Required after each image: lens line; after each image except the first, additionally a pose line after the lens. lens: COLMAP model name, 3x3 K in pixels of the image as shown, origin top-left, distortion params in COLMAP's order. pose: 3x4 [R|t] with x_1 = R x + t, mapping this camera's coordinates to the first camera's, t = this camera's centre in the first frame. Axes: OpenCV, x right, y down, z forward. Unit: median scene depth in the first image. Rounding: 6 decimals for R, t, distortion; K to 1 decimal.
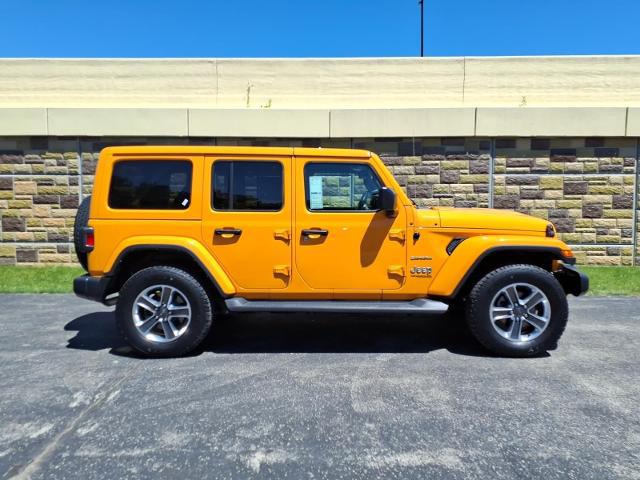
lens RADIAL K [[508.9, 0, 318.6], [0, 508.9, 239.5], [0, 0, 1]] dist [0.047223, -0.043109]
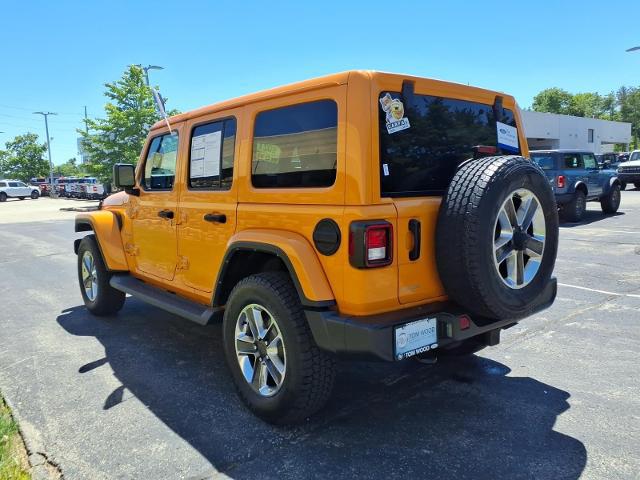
lens RADIAL K [[508.9, 0, 321.9], [0, 508.9, 239.3], [0, 0, 1]] dist [0.047223, -0.043109]
pose [[-0.665649, -0.073488, 0.742638, -0.802081], [0.075877, 0.983318, 0.165315, -0.124962], [-0.742398, 0.166391, -0.648968, 1.731352]]
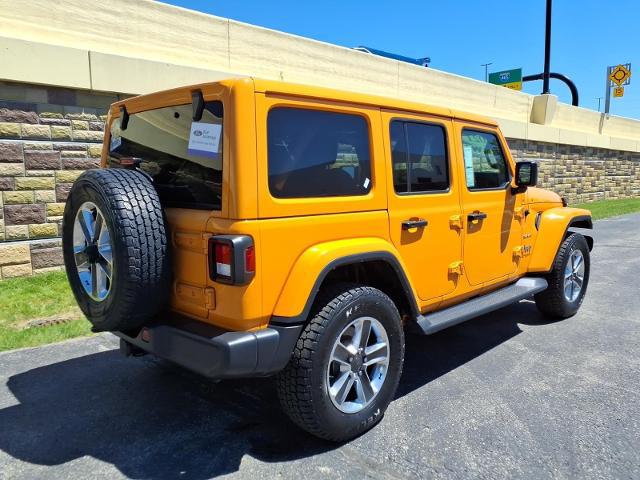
lens RADIAL K [[508.9, 0, 317.7], [0, 508.9, 240.7], [0, 0, 1]] dist [0.047223, -0.043109]
pose [[0.692373, -0.100709, 0.714477, -0.760357], [0.063449, 0.994873, 0.078747, -0.054900], [-0.718745, -0.009189, 0.695213, 0.607249]]
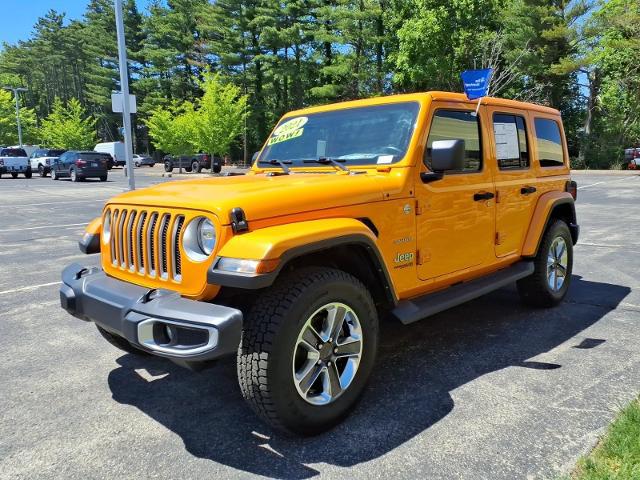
lens RADIAL K [[508.9, 0, 318.6], [0, 508.9, 240.4], [0, 0, 1]] dist [0.047223, -0.043109]
pose [[-0.676110, 0.118445, -0.727218, 0.797611], [-0.037820, 0.980114, 0.194797, -0.126967], [0.735829, 0.159207, -0.658186, 1.727849]]
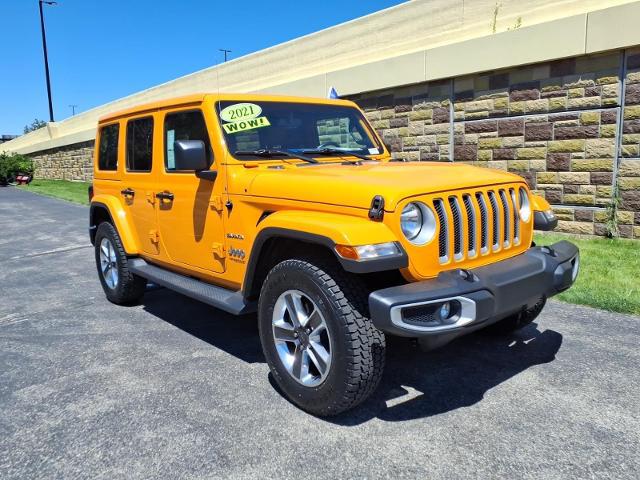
lens RADIAL K [[508.9, 0, 325.0], [0, 508.9, 238.0], [0, 0, 1]] dist [0.047223, -0.043109]
pose [[0.661005, 0.093491, -0.744534, 0.833651], [-0.021411, 0.994154, 0.105827, -0.040541], [0.750076, -0.054011, 0.659143, 0.610086]]
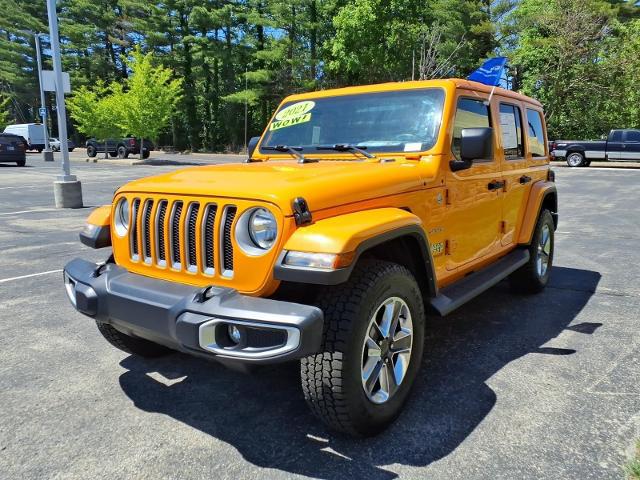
lens RADIAL K [[508.9, 0, 318.5], [0, 508.9, 241.7], [0, 0, 1]] dist [0.047223, -0.043109]
pose [[-0.566458, 0.144212, -0.811374, 0.858967], [-0.057845, 0.975183, 0.213711, -0.117786], [0.822058, 0.167992, -0.544059, 1.599119]]
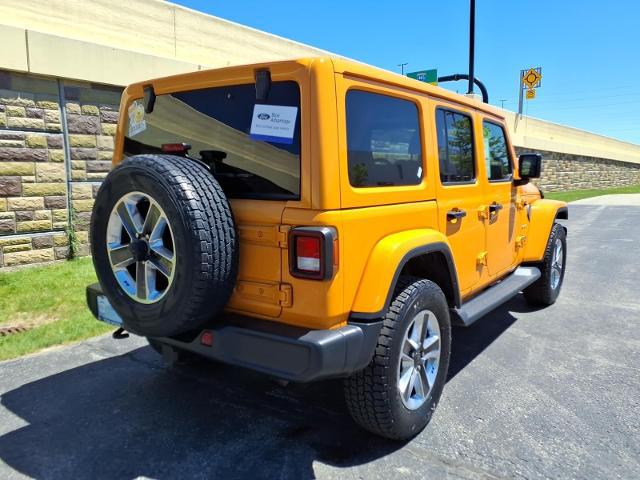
lens RADIAL K [[508.9, 0, 316.9], [0, 508.9, 240.1], [0, 0, 1]] dist [0.047223, -0.043109]
pose [[0.571172, -0.116024, 0.812589, -0.838869], [0.065942, 0.993246, 0.095468, -0.058315], [-0.818177, -0.000945, 0.574965, 0.750820]]
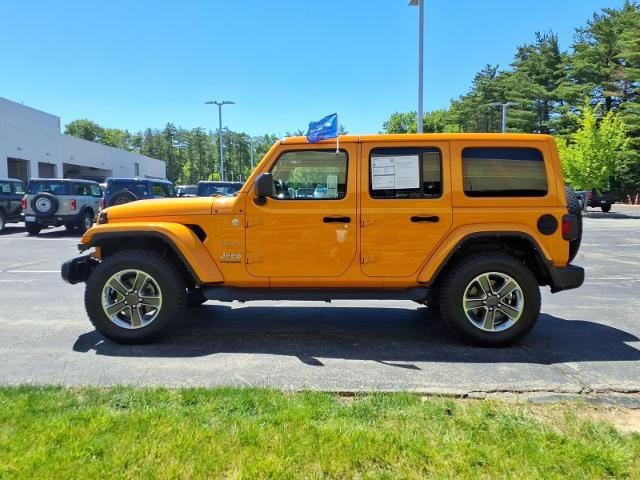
lens RADIAL K [[508.9, 0, 322.6], [0, 508.9, 238.9], [0, 0, 1]] dist [0.047223, -0.043109]
pose [[-0.999641, -0.004659, -0.026384, 0.057071], [-0.008278, 0.990295, 0.138736, -0.144153], [0.025482, 0.138905, -0.989978, 2.340574]]
